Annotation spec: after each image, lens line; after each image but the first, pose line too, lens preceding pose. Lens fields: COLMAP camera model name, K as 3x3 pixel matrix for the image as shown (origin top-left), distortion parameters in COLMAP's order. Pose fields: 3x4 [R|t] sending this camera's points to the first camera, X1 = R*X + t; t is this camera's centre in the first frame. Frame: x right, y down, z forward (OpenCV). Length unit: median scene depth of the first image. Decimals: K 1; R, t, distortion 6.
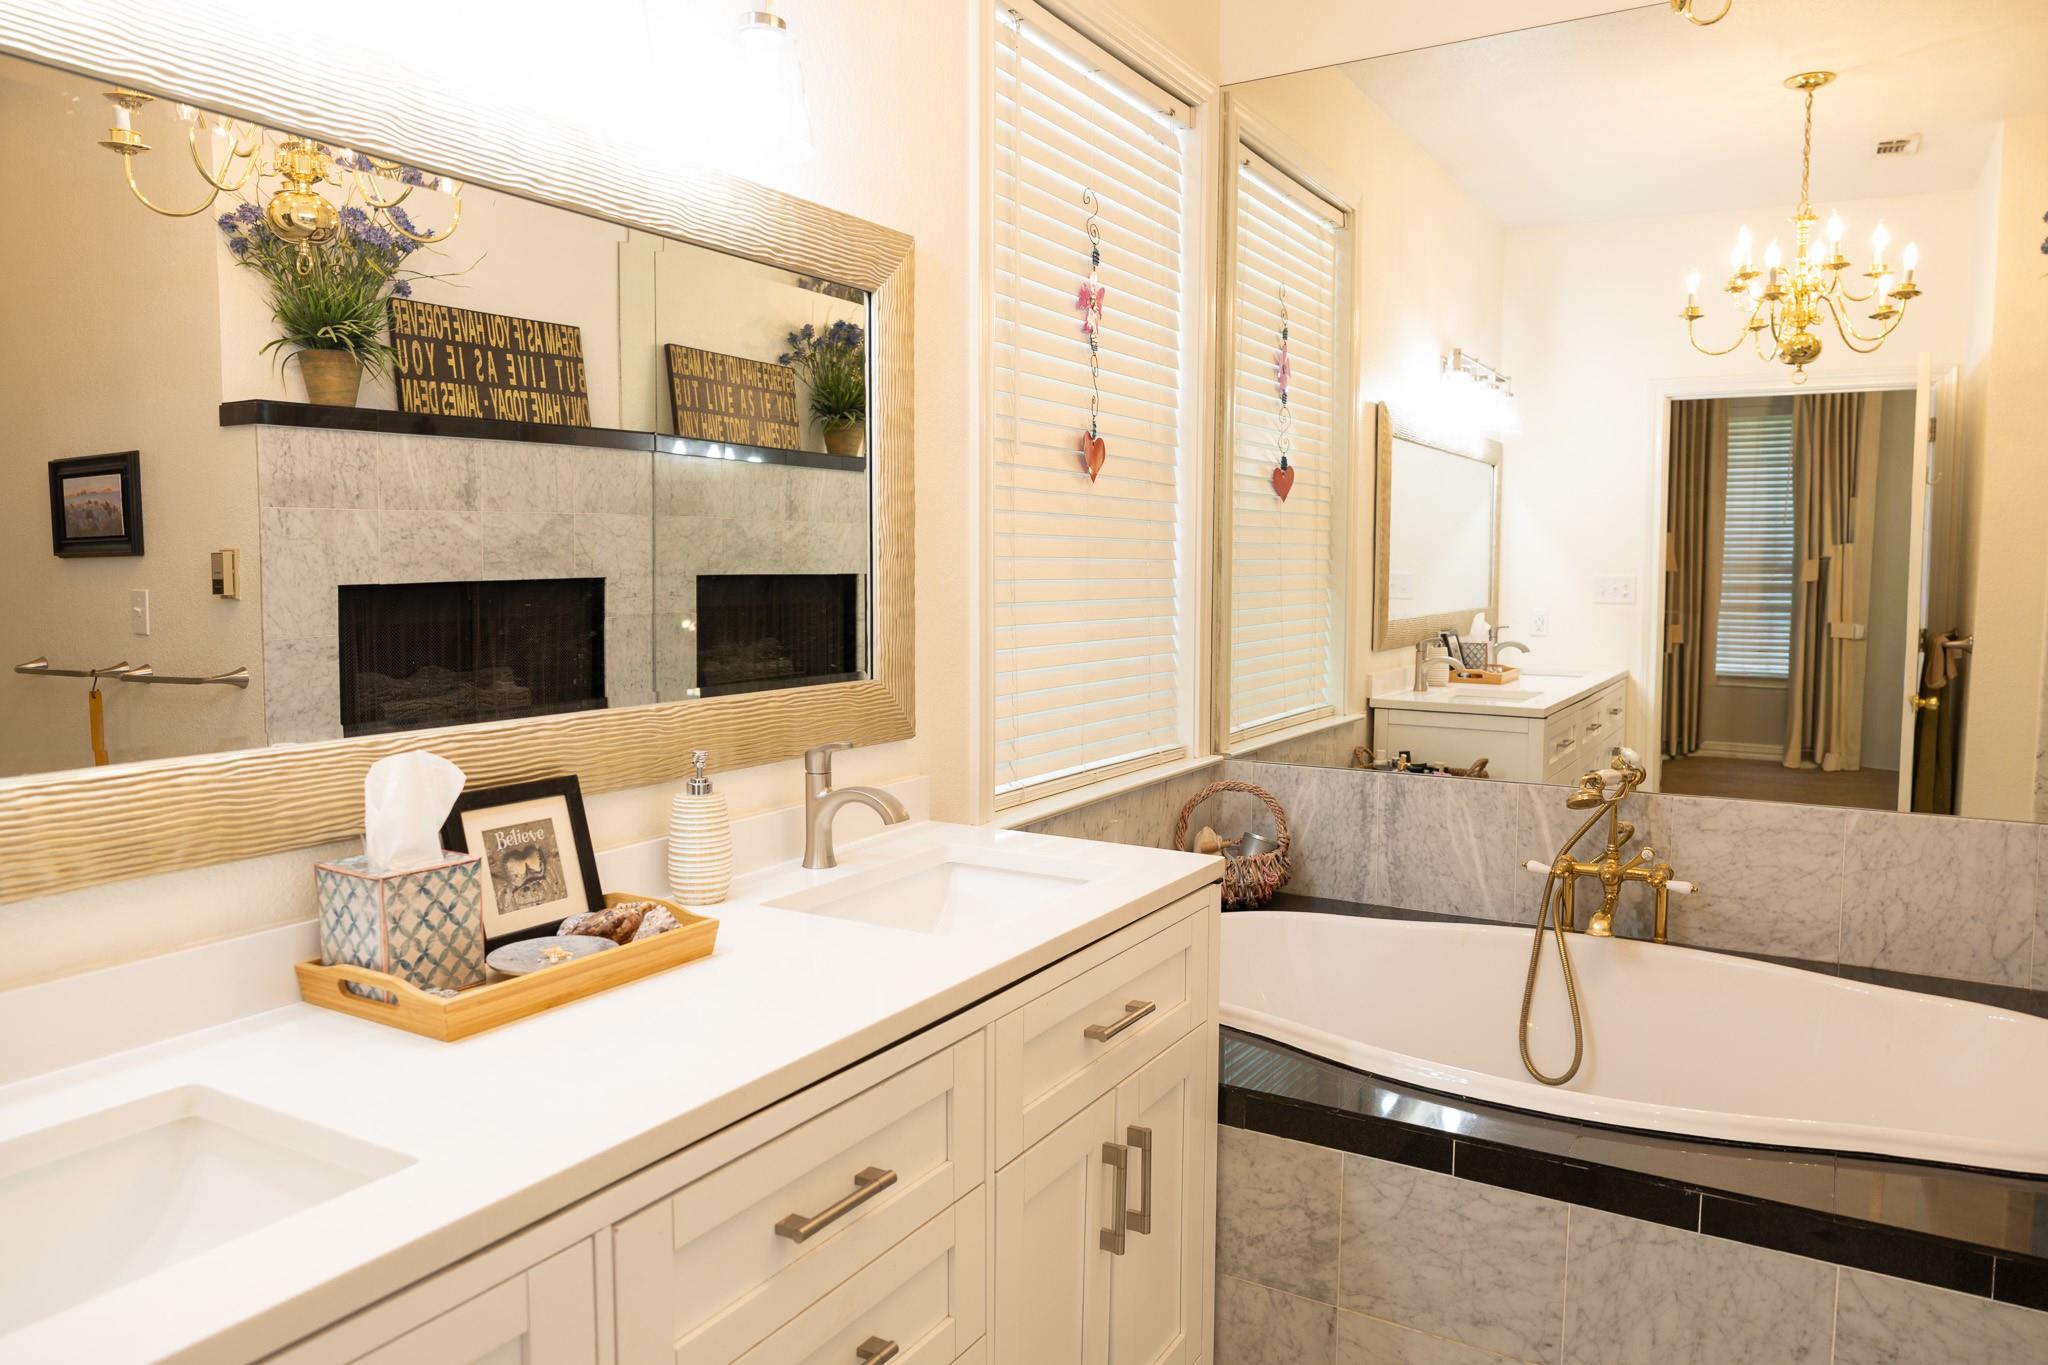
lens RADIAL K [[1377.6, 0, 1032.7], [0, 1377.6, 675.5], [0, 0, 1]] dist [0.002413, -0.002453]
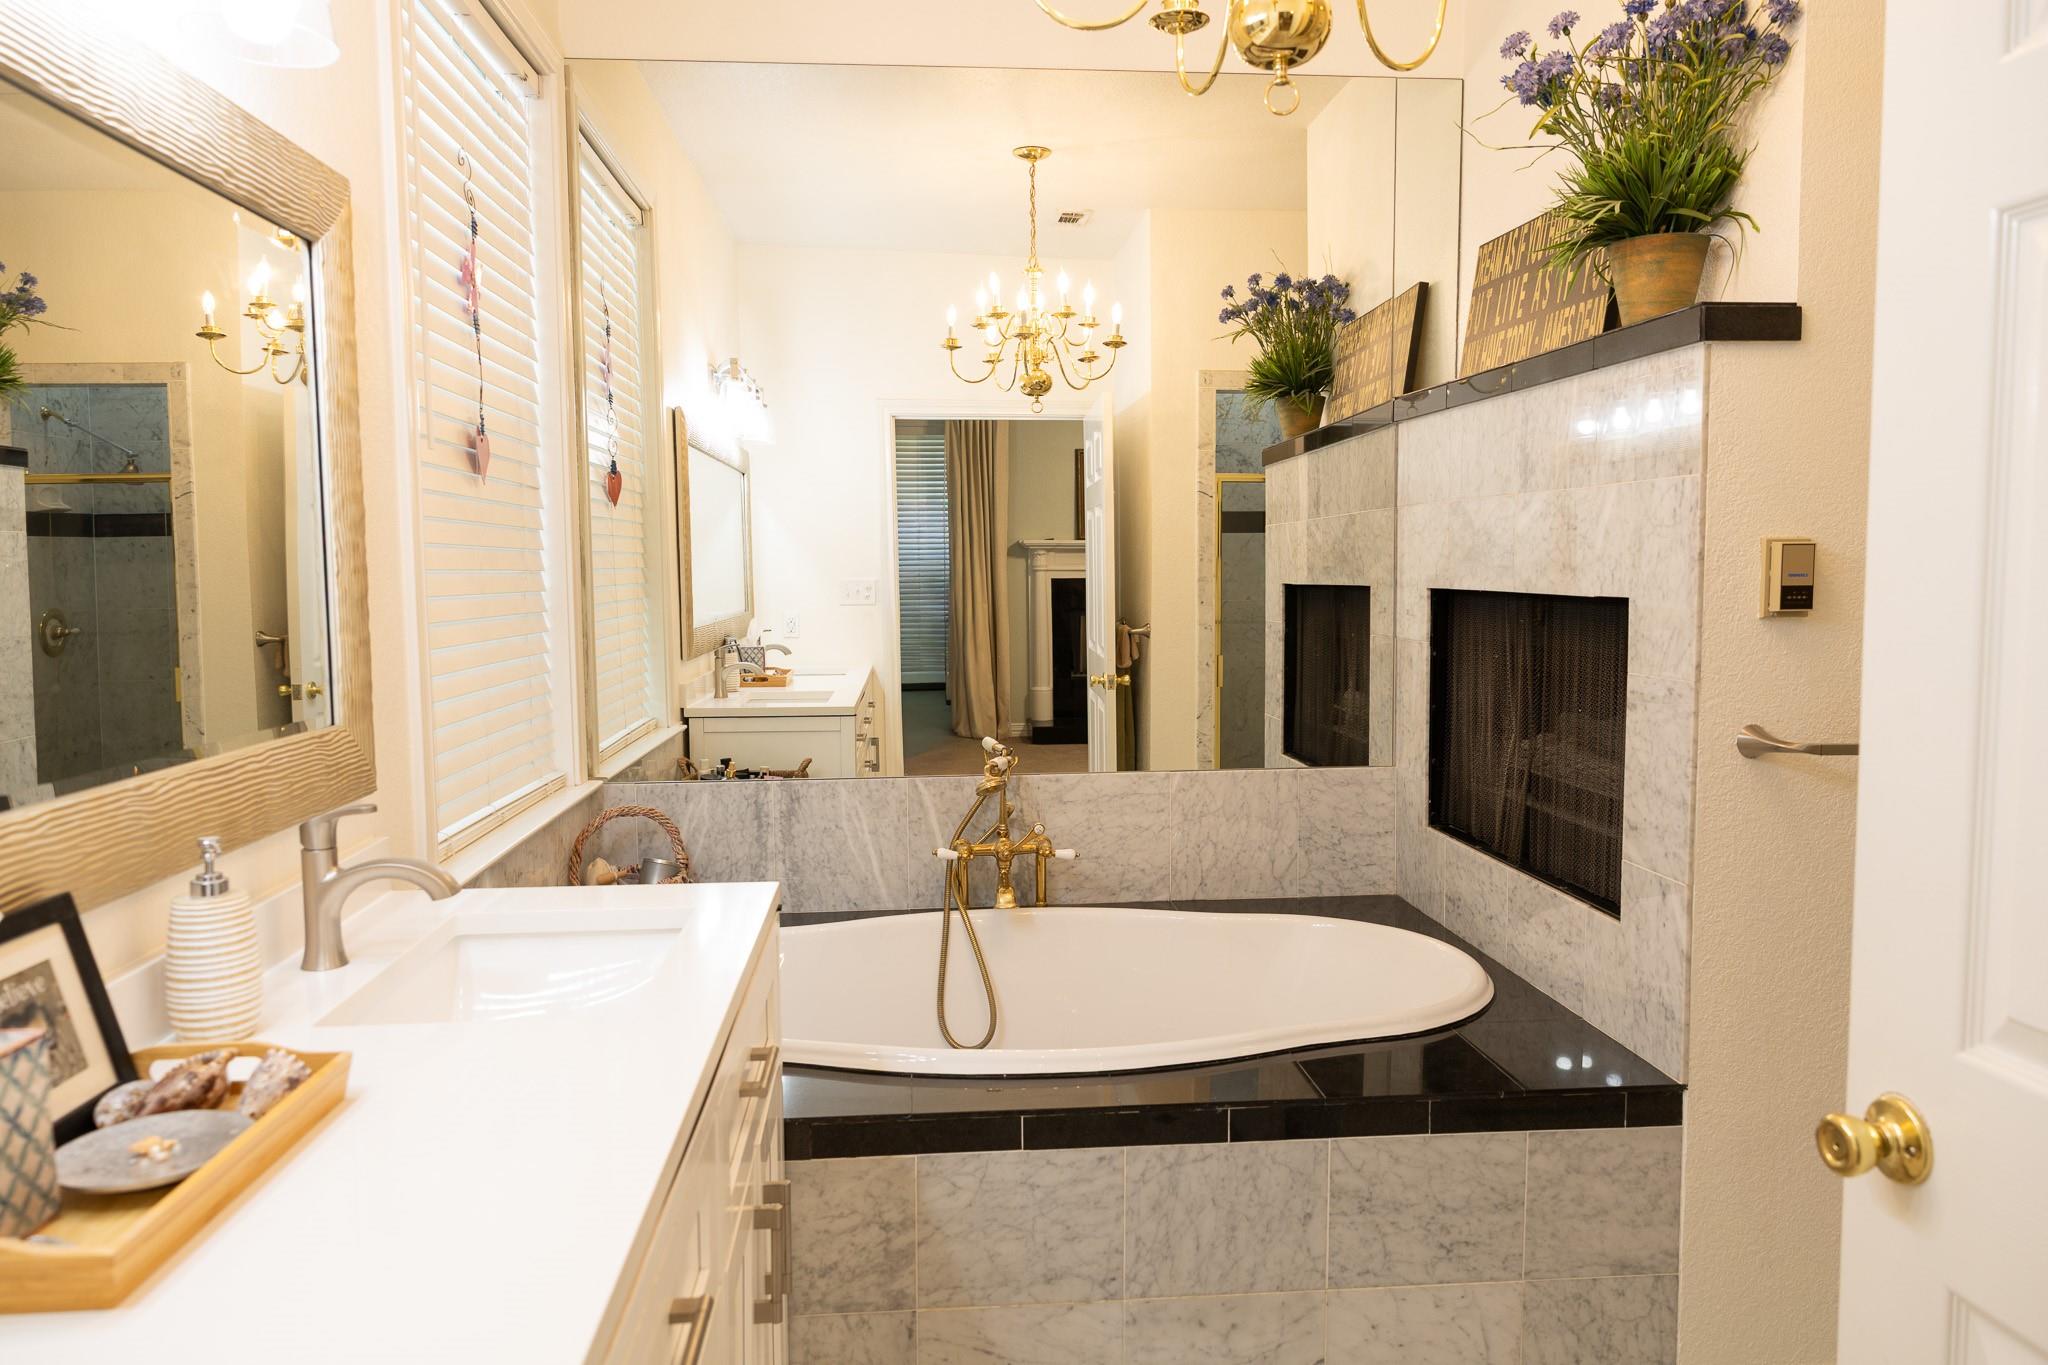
lens RADIAL K [[1377.6, 0, 1029.4], [0, 1377.6, 677.9], [0, 0, 1]] dist [0.002413, -0.002453]
pose [[0.813952, -0.056593, 0.578169, -0.201761], [0.057699, 0.998198, 0.016479, -0.011803], [-0.578060, 0.019947, 0.815751, 0.089467]]
